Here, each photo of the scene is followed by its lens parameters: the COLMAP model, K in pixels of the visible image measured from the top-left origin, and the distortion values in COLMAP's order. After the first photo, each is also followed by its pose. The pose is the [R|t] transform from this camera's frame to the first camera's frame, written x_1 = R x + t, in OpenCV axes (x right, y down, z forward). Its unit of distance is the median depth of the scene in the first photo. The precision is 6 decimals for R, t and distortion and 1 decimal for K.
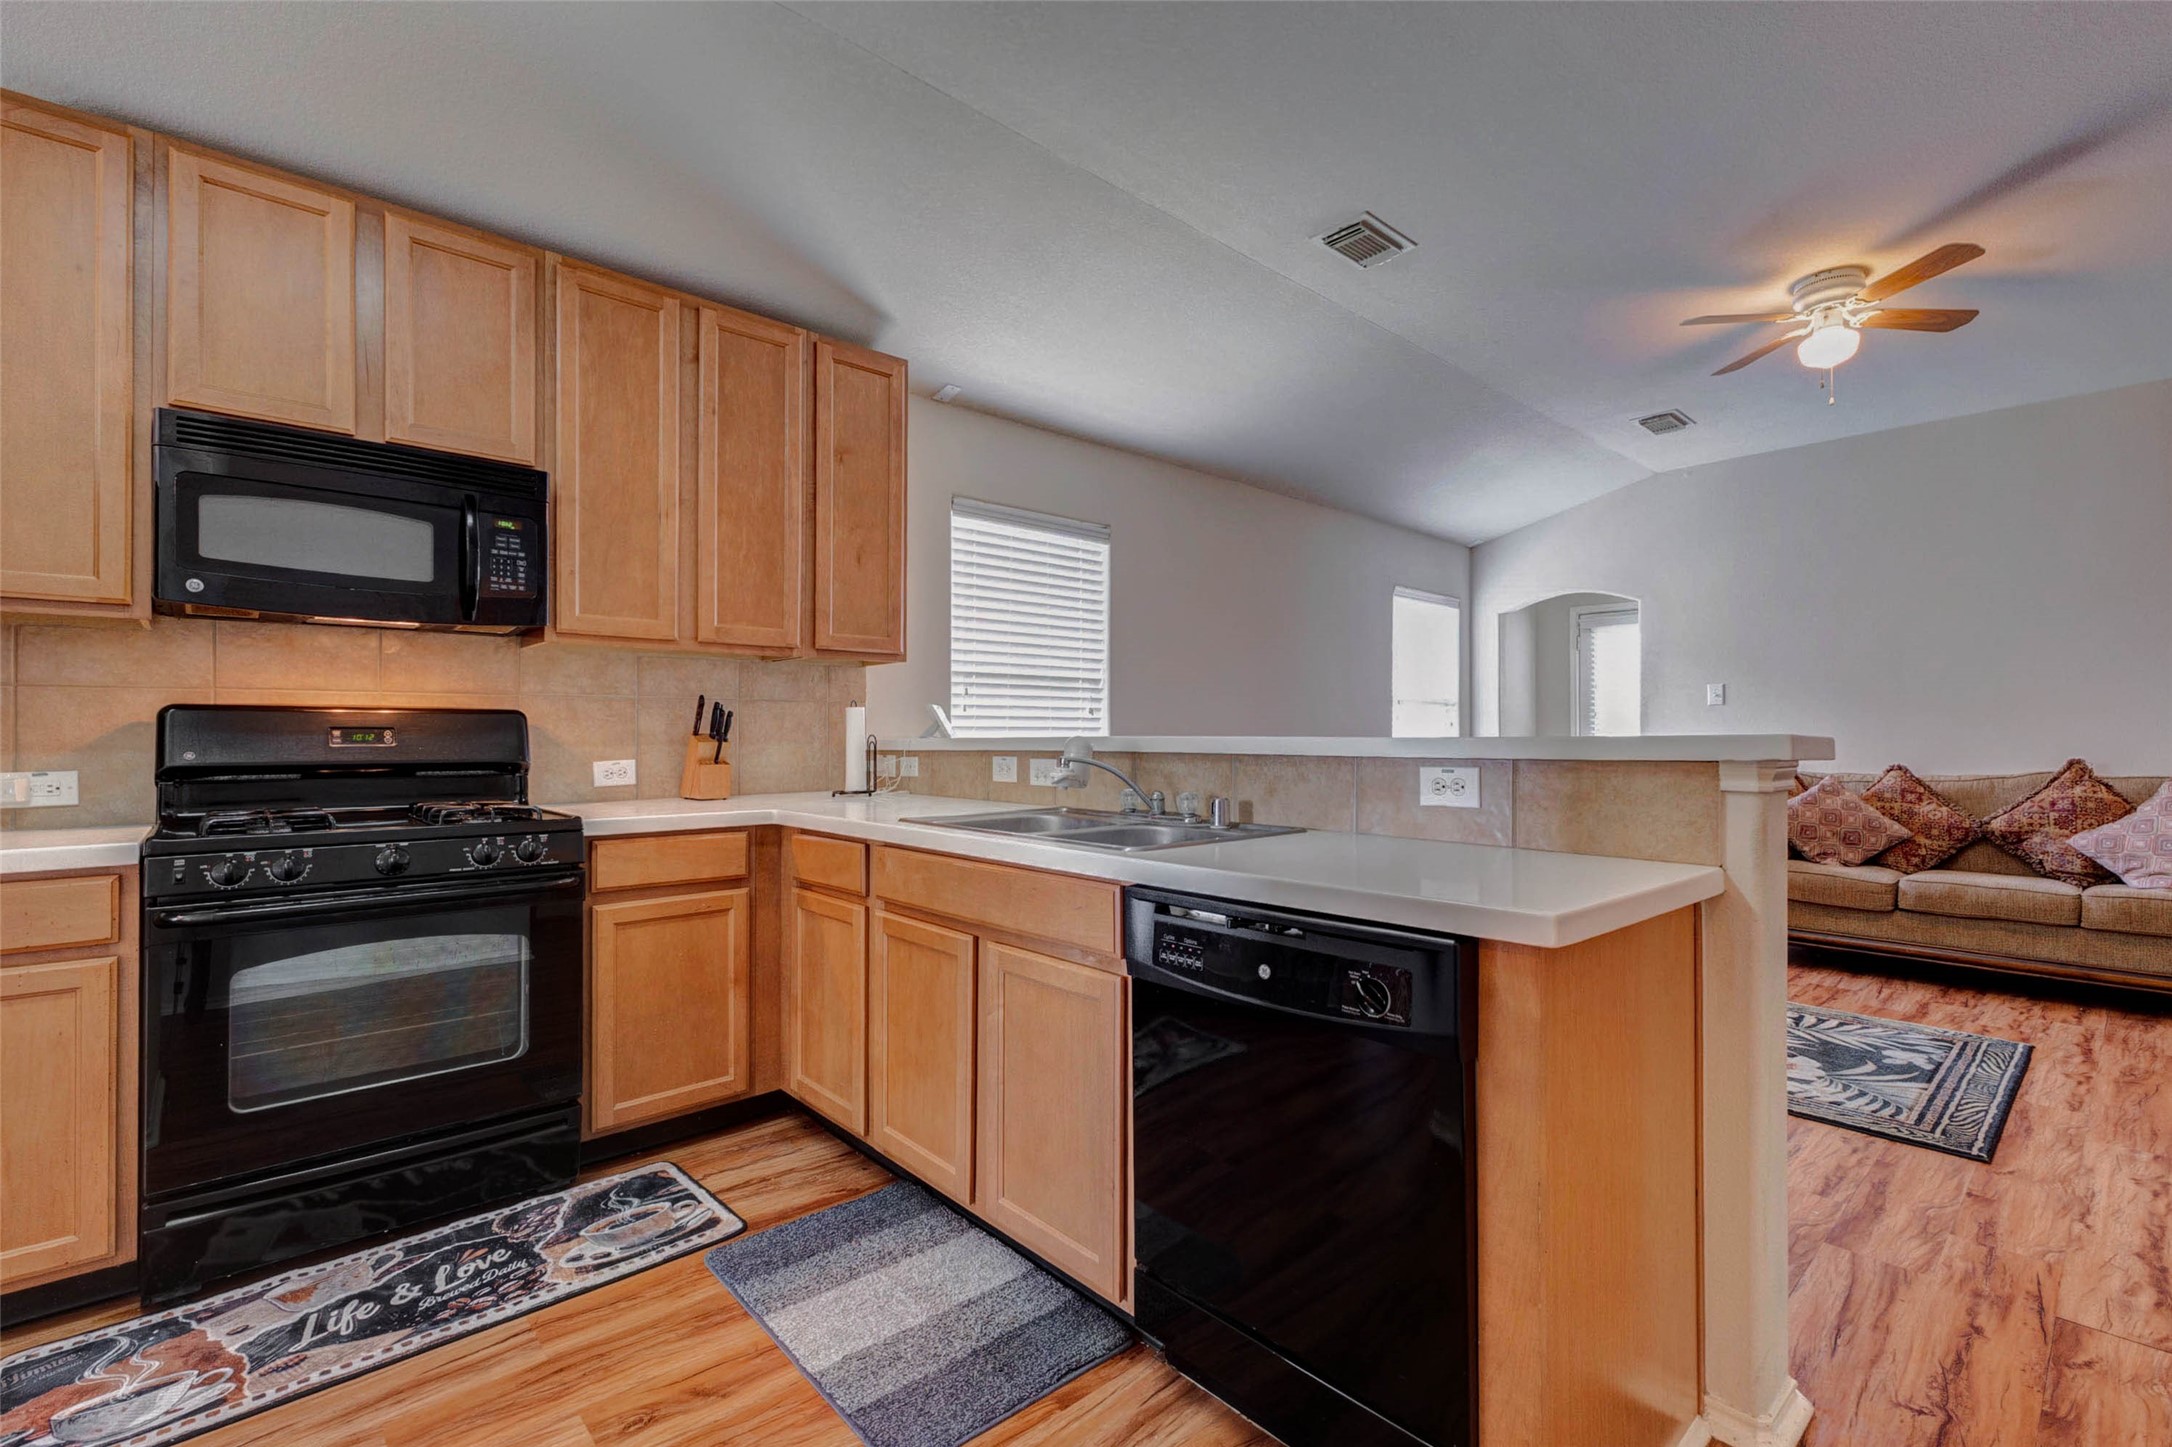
lens RADIAL K [[961.4, 0, 1075.5], [0, 961.4, 724.4], [0, 0, 1]] dist [0.016693, -0.006353]
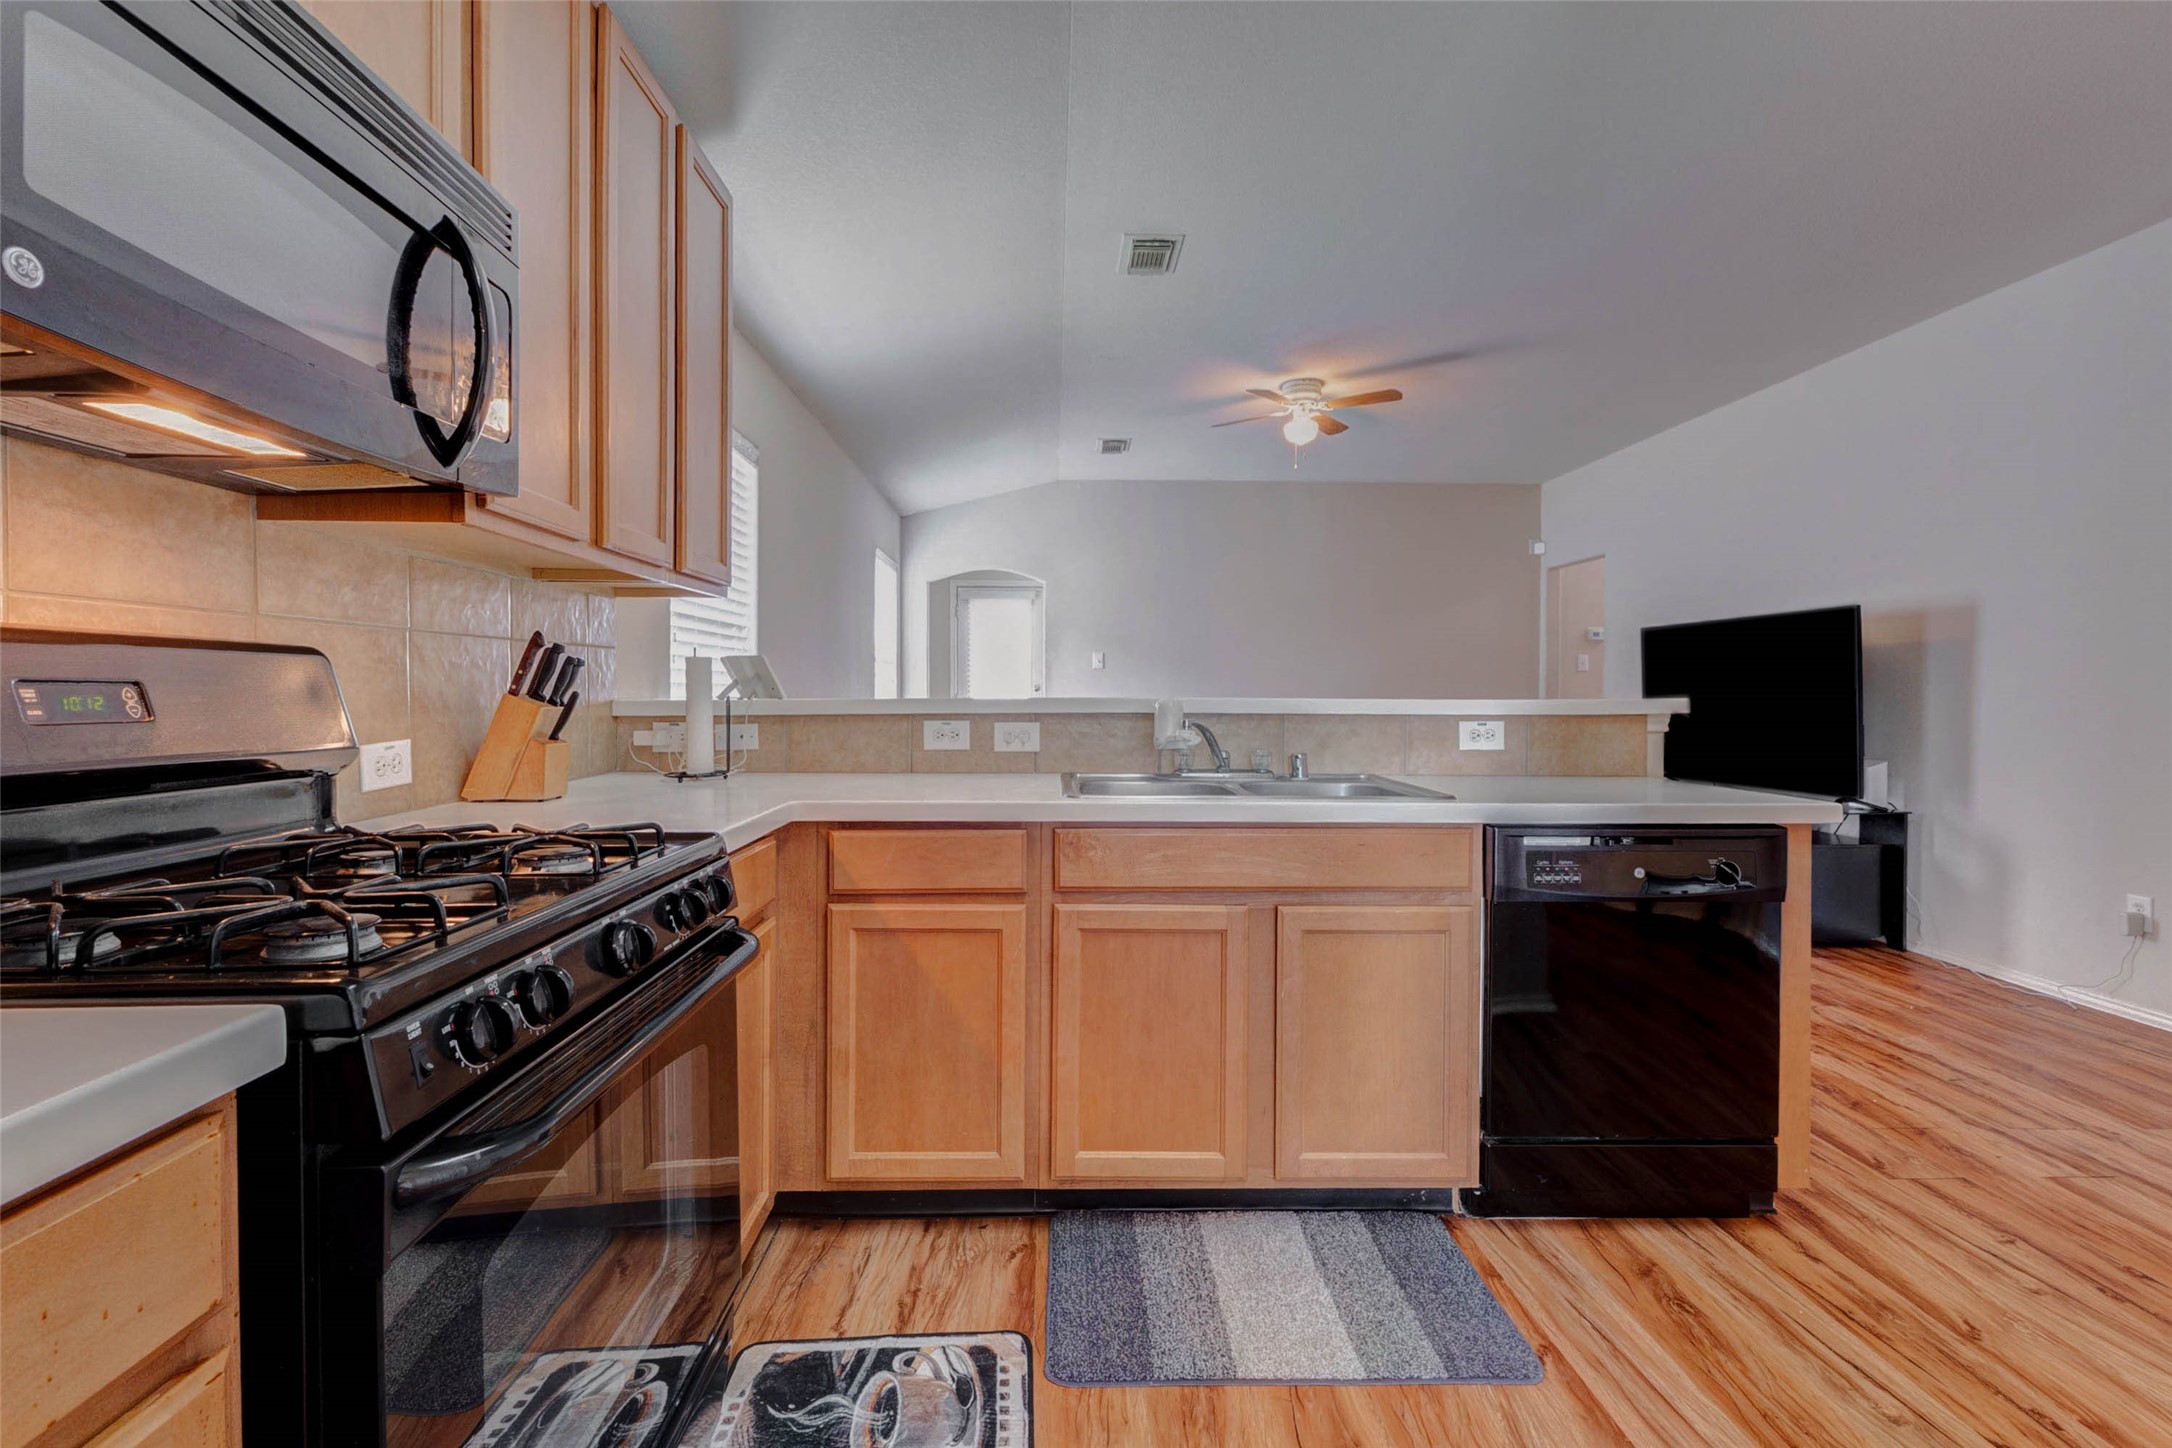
lens RADIAL K [[961.4, 0, 1107.6], [0, 961.4, 696.1], [0, 0, 1]] dist [0.016693, -0.006353]
pose [[0.646041, -0.001660, 0.763300, -0.486800], [-0.012924, 0.999830, 0.013113, -0.001362], [-0.763193, -0.018337, 0.645911, 0.250577]]
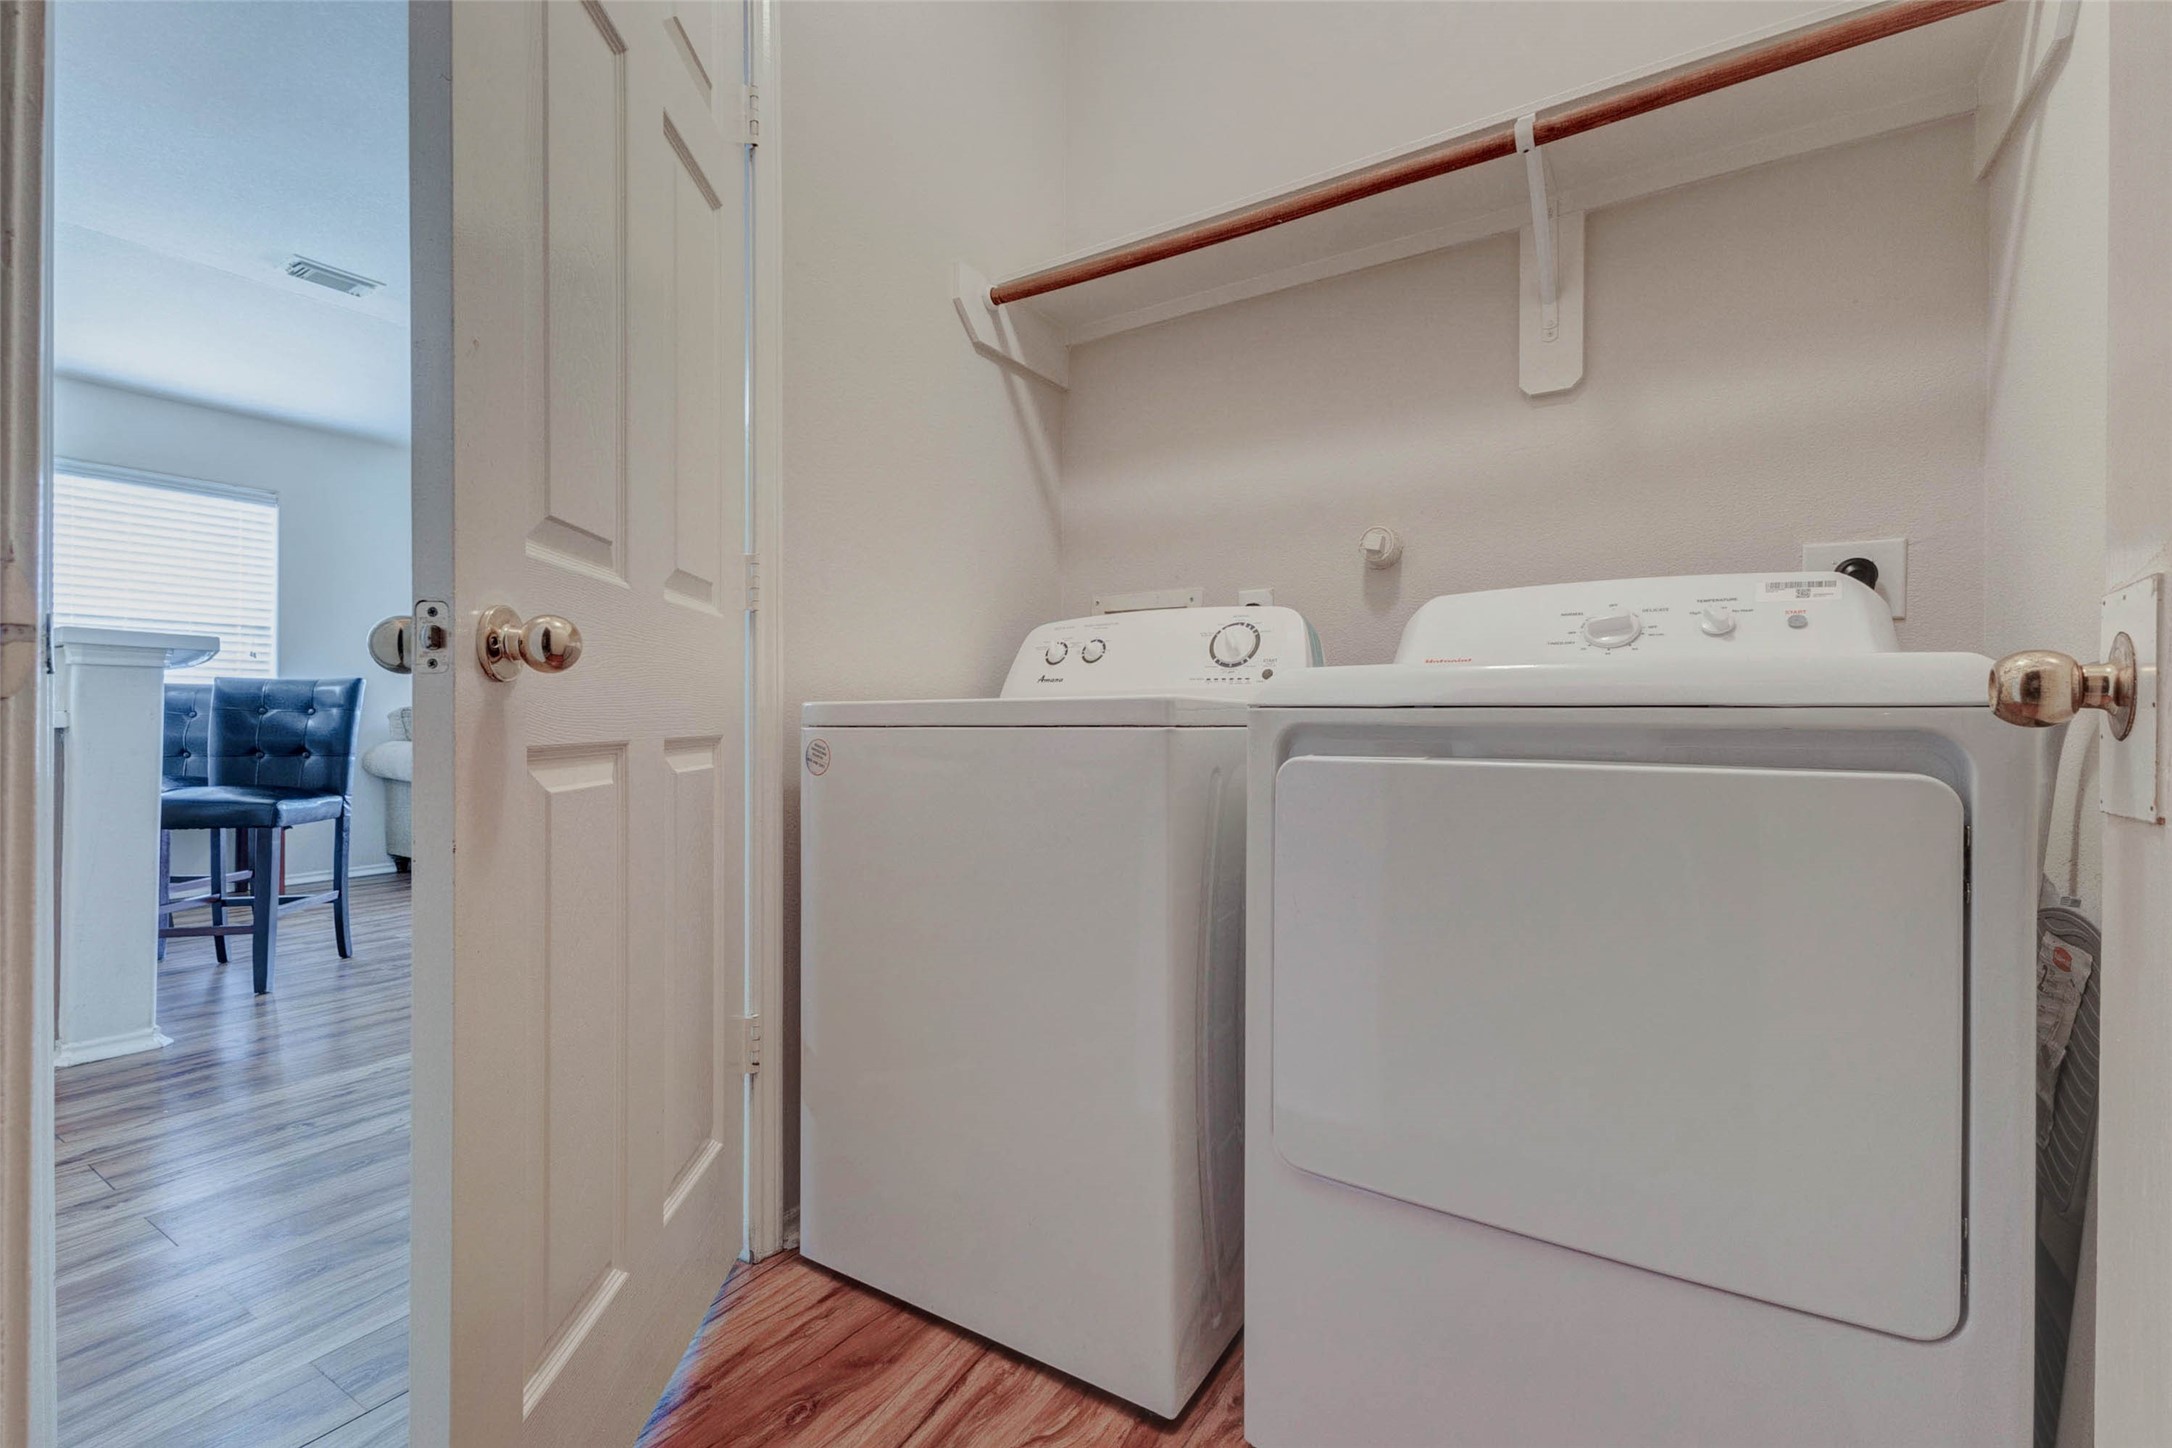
lens RADIAL K [[961.4, 0, 1069.3], [0, 961.4, 711.3], [0, 0, 1]] dist [0.016693, -0.006353]
pose [[0.965346, 0.002046, 0.260966, 0.766060], [-0.002861, 0.999992, 0.002744, 0.055914], [-0.260958, -0.003395, 0.965344, -0.421685]]
